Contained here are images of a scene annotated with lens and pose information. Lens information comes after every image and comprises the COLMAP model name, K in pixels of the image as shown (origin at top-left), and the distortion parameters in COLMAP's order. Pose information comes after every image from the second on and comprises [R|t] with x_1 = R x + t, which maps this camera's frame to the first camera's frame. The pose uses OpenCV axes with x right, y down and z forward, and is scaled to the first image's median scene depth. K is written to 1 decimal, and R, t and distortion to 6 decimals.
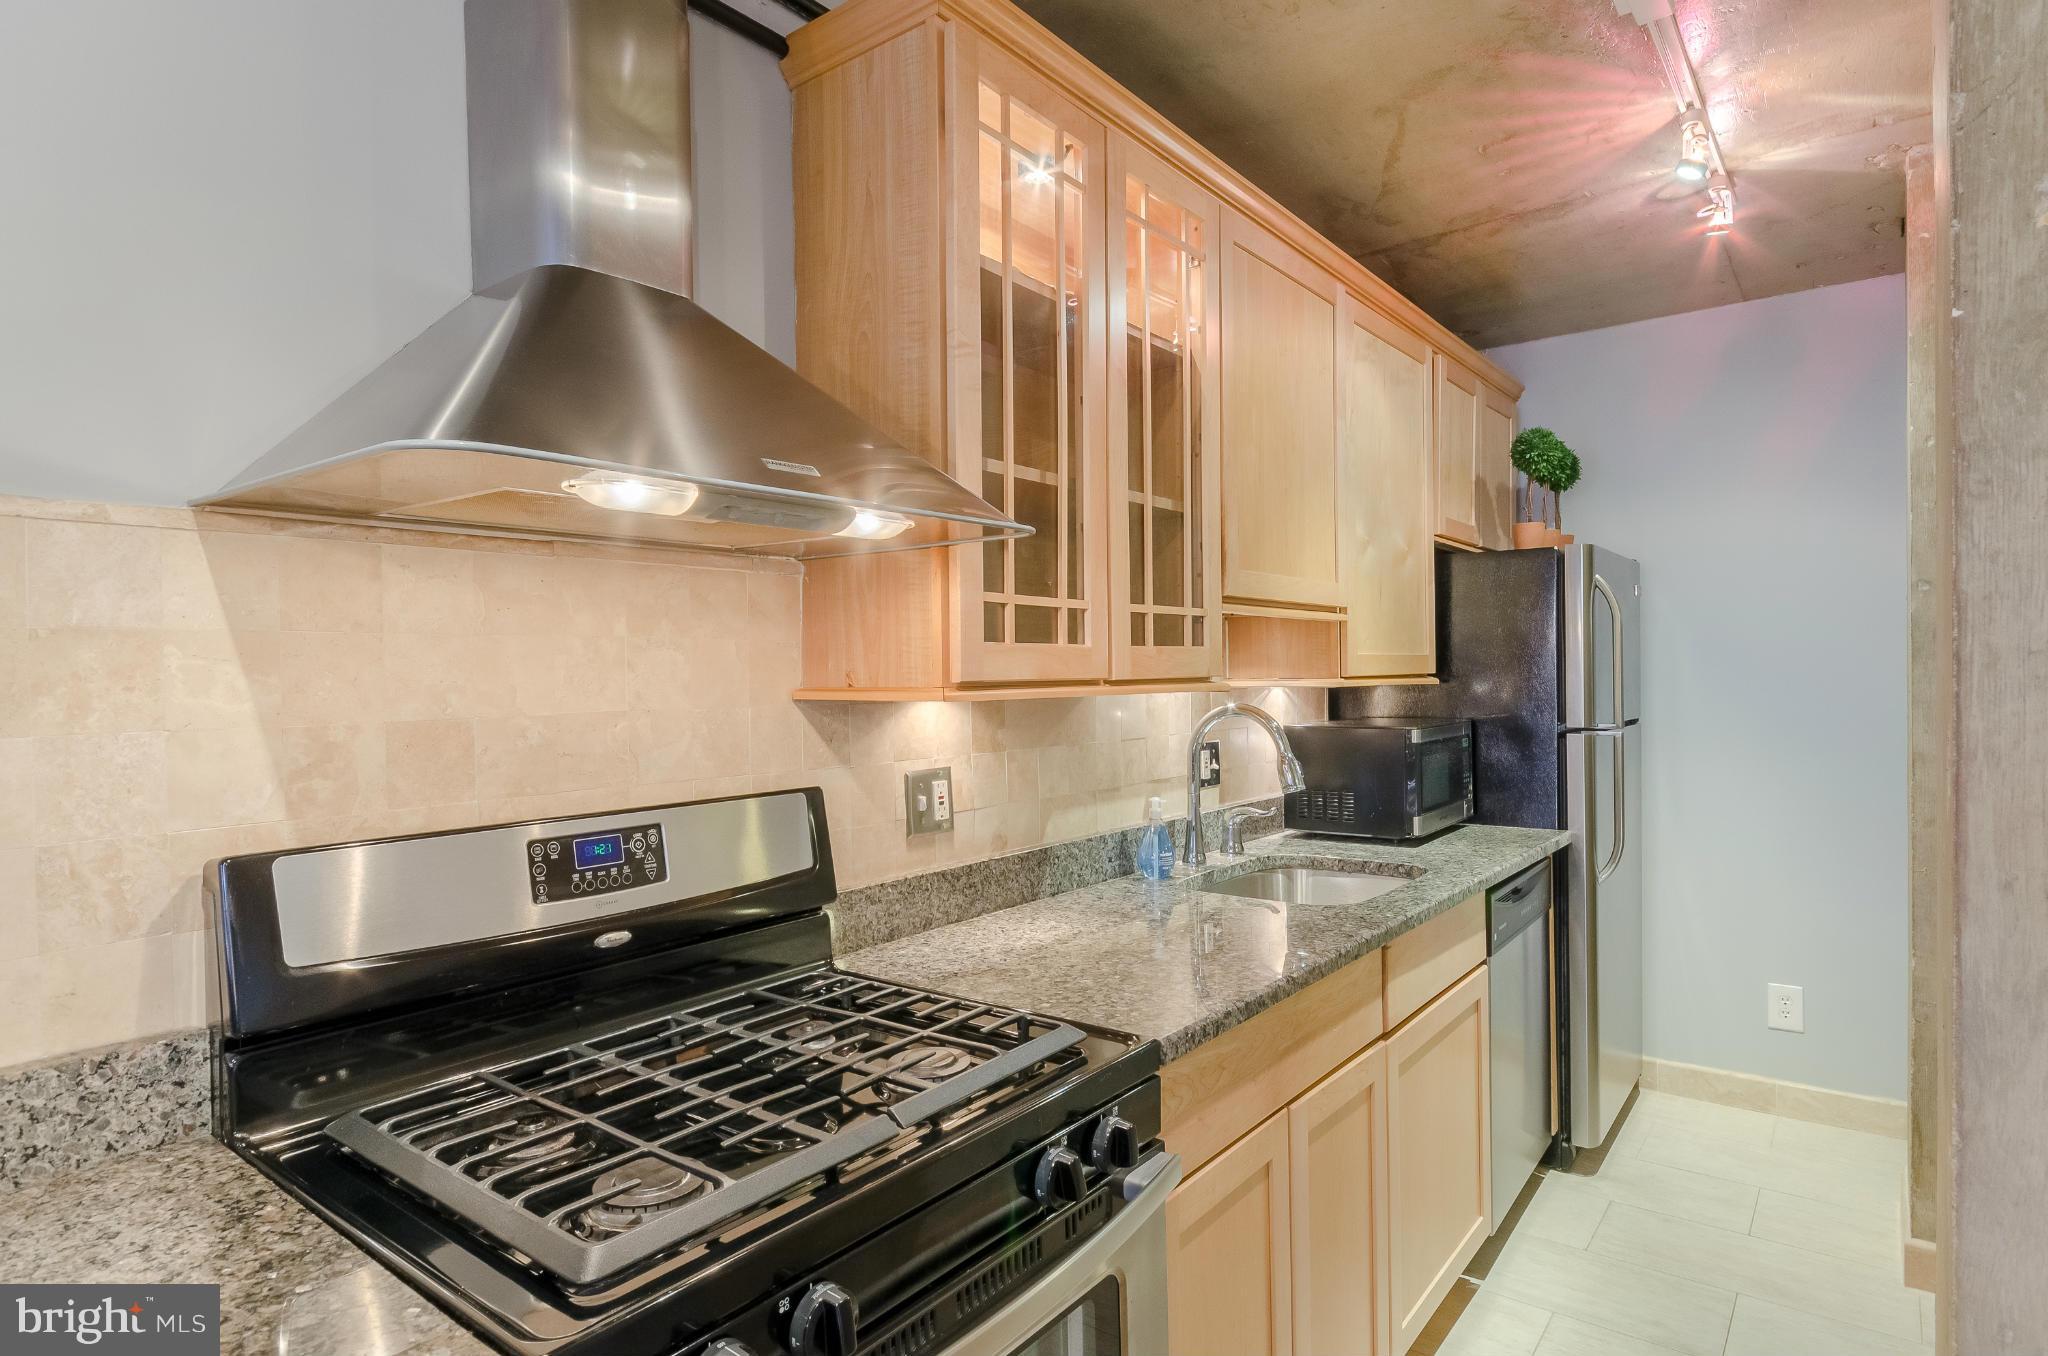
lens RADIAL K [[1114.9, 0, 1012.3], [0, 1114.9, 674.0], [0, 0, 1]] dist [0.003213, 0.000202]
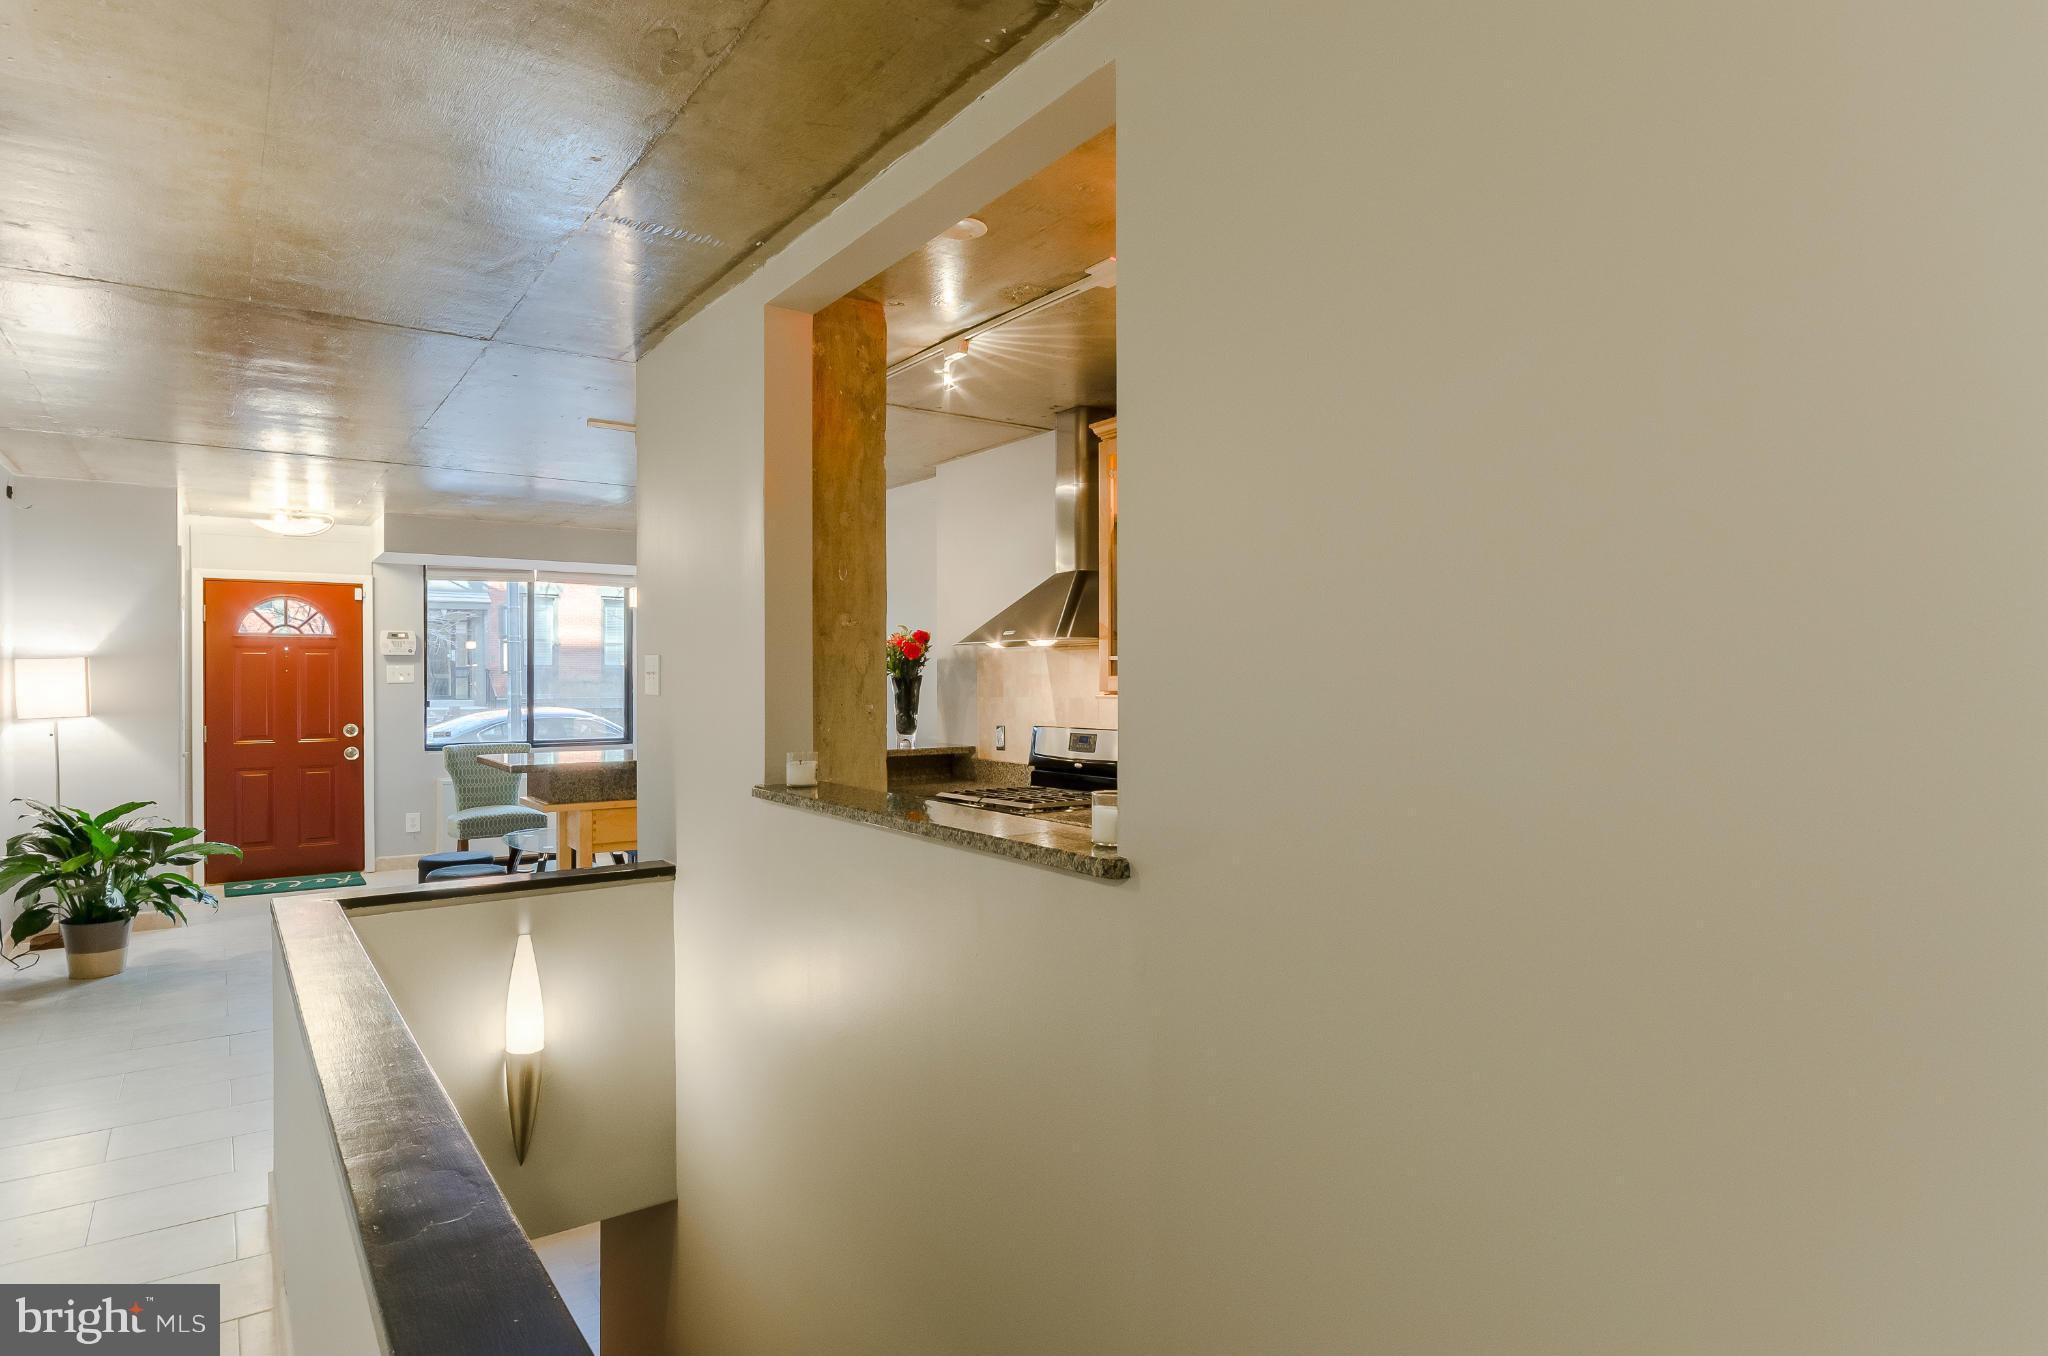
lens RADIAL K [[1114.9, 0, 1019.5], [0, 1114.9, 675.2], [0, 0, 1]] dist [0.003213, 0.000202]
pose [[-0.302930, 0.007945, -0.952980, 1.881210], [0.003886, 0.999967, 0.007102, -0.037673], [0.953005, -0.001552, -0.302951, 1.205638]]
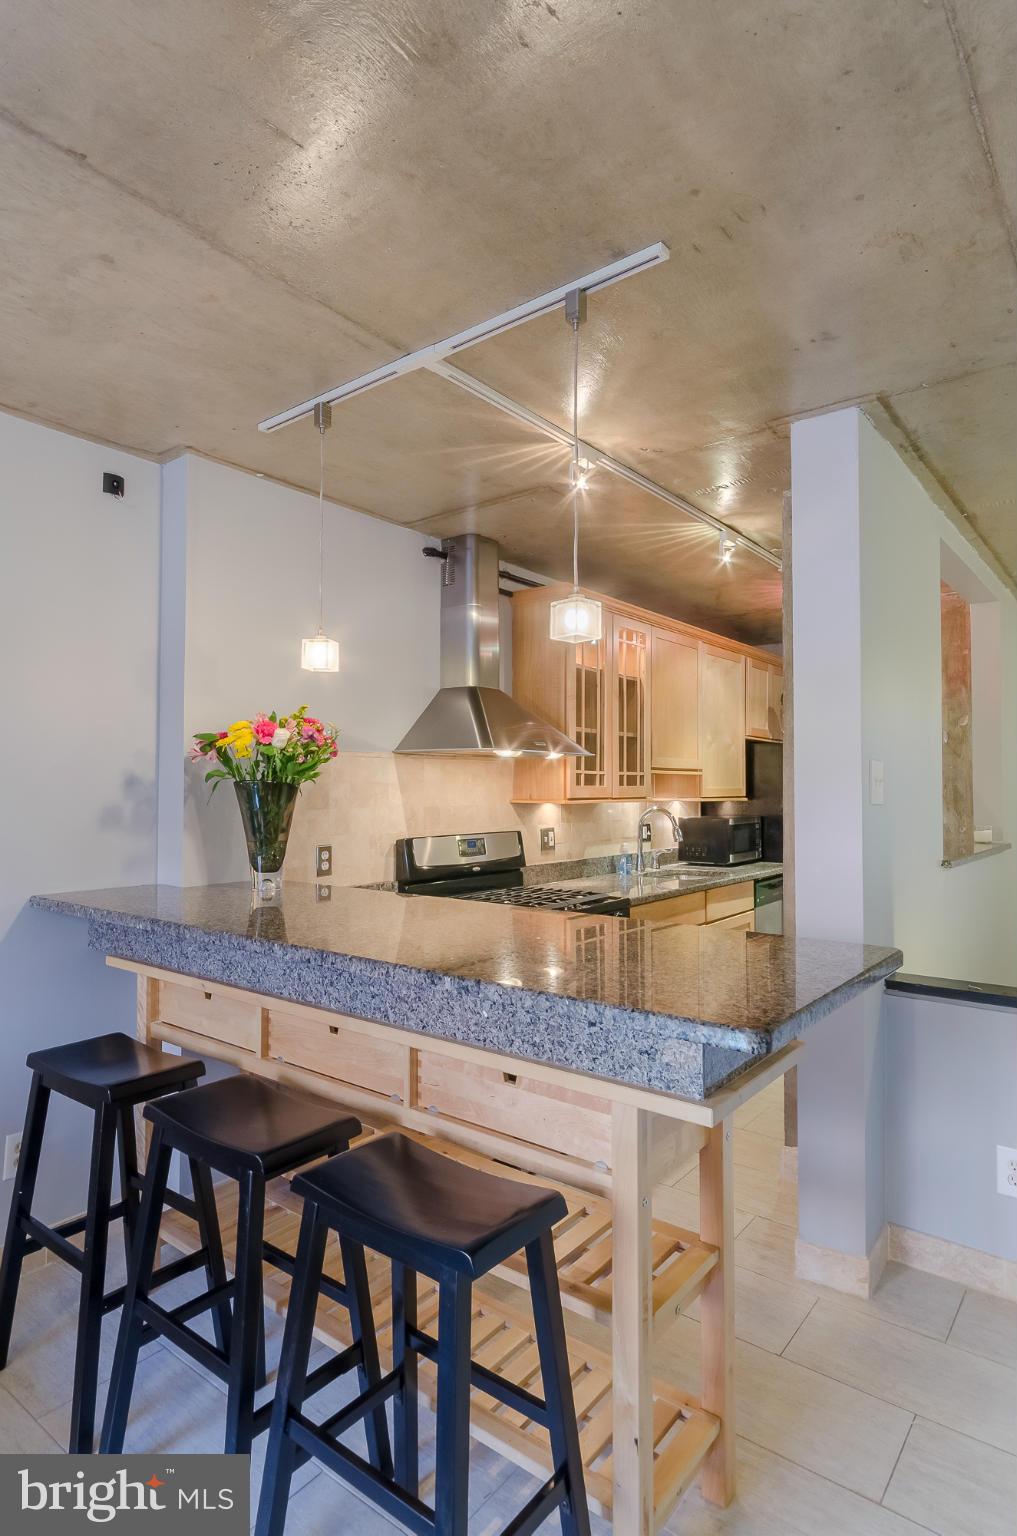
lens RADIAL K [[836.2, 0, 508.0], [0, 836.2, 771.3], [0, 0, 1]] dist [0.003213, 0.000202]
pose [[0.999895, 0.014206, 0.002824, -0.175937], [-0.014142, 0.999672, -0.021358, -0.012007], [-0.003126, 0.021316, 0.999768, -1.096295]]
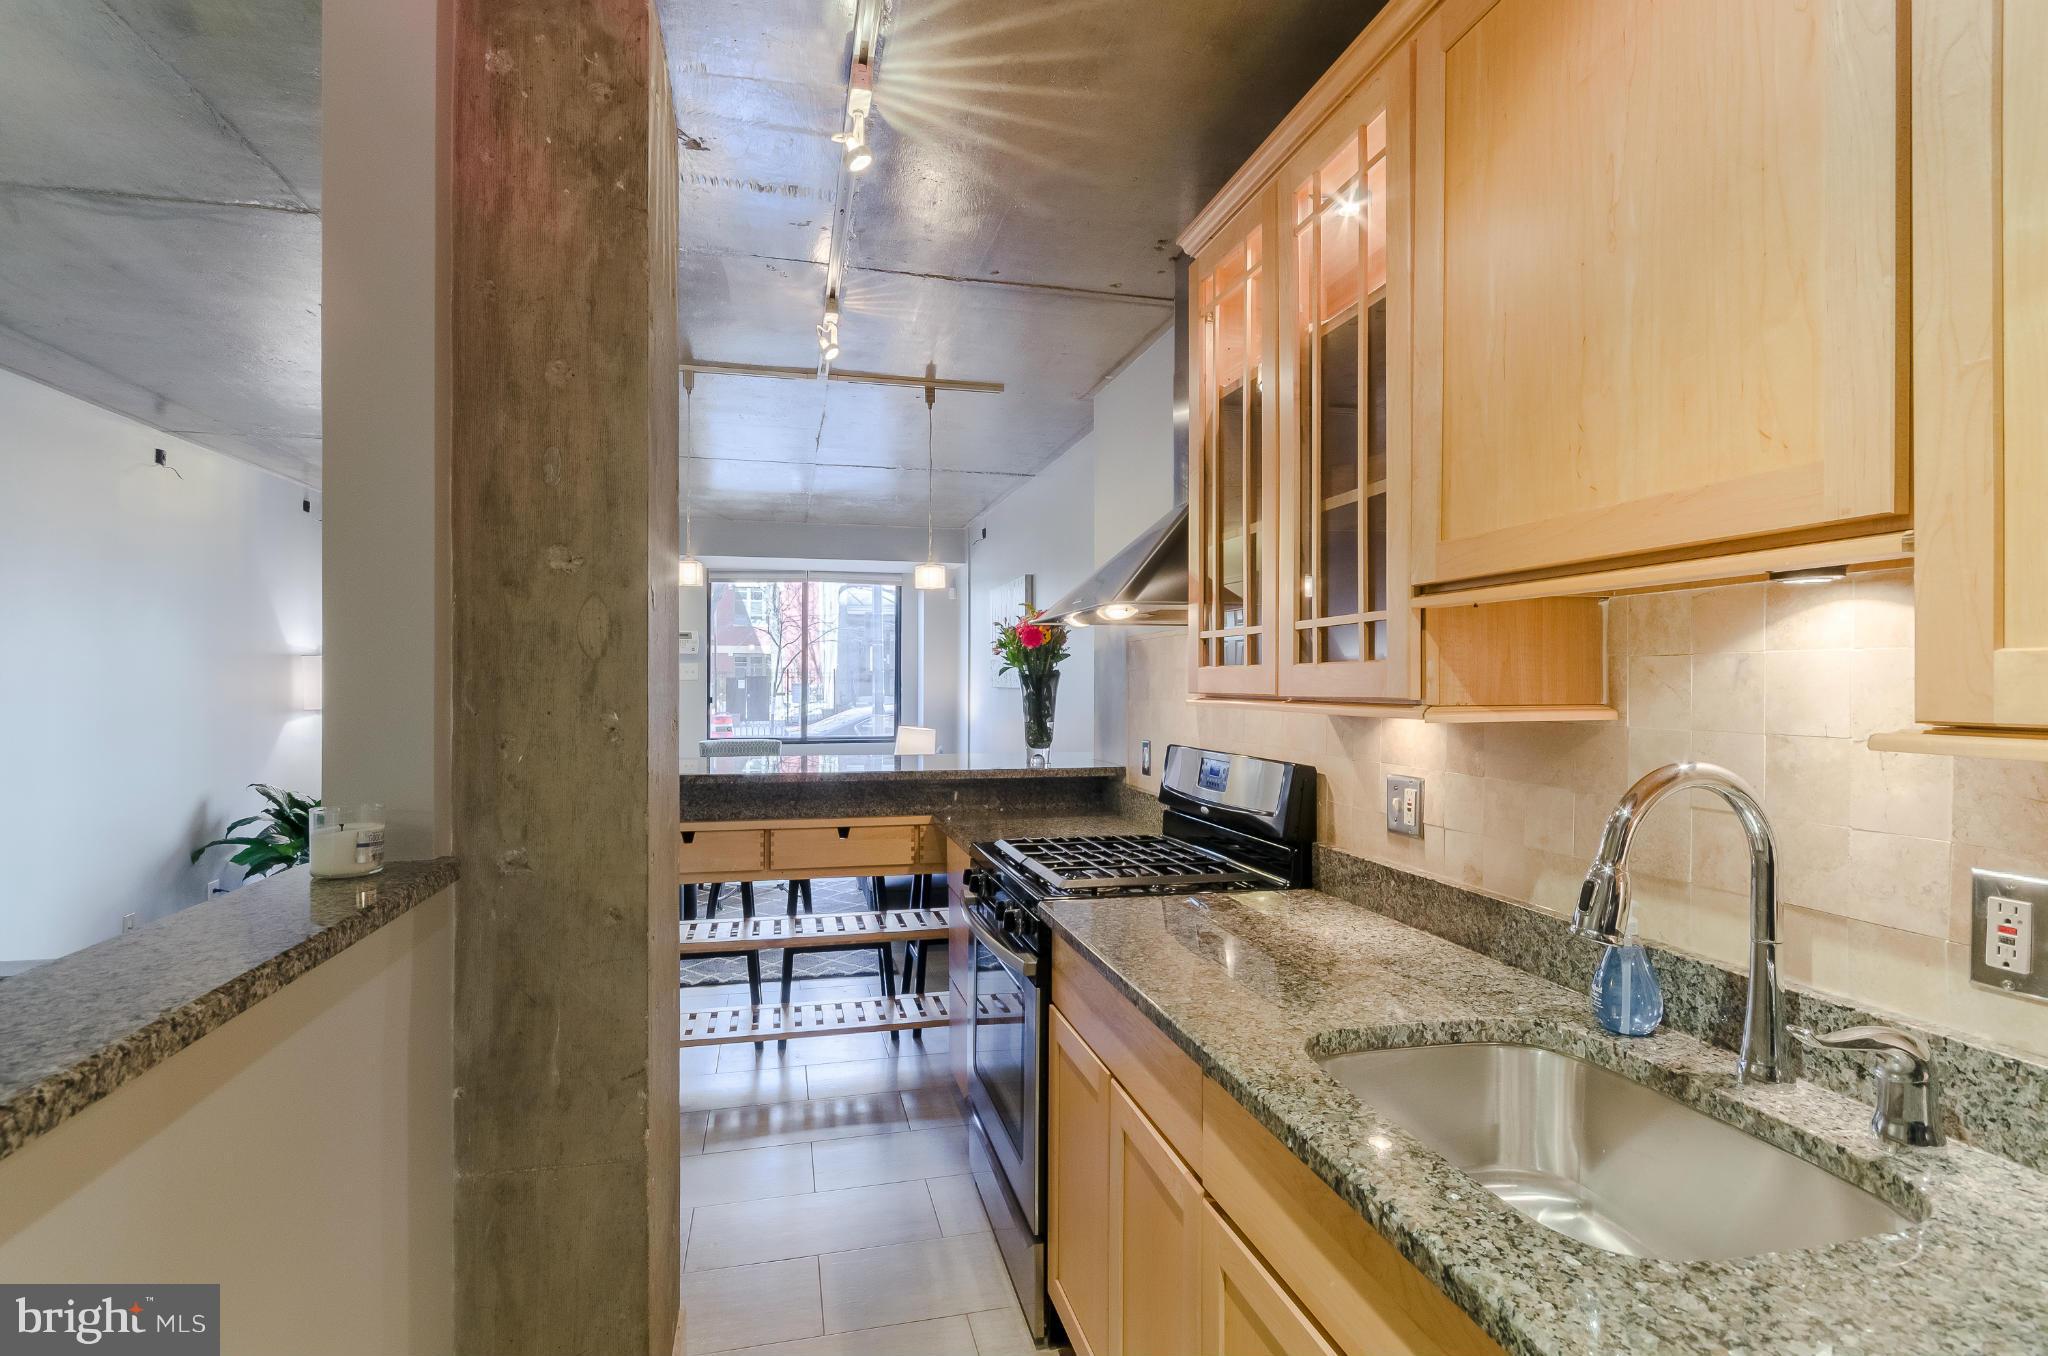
lens RADIAL K [[1007.4, 0, 1025.7], [0, 1007.4, 682.6], [0, 0, 1]] dist [0.001716, 0.000240]
pose [[-0.623032, 0.010855, -0.782121, 0.881576], [0.004016, 0.999935, 0.010679, -0.017264], [0.782186, 0.003512, -0.623035, 1.258236]]
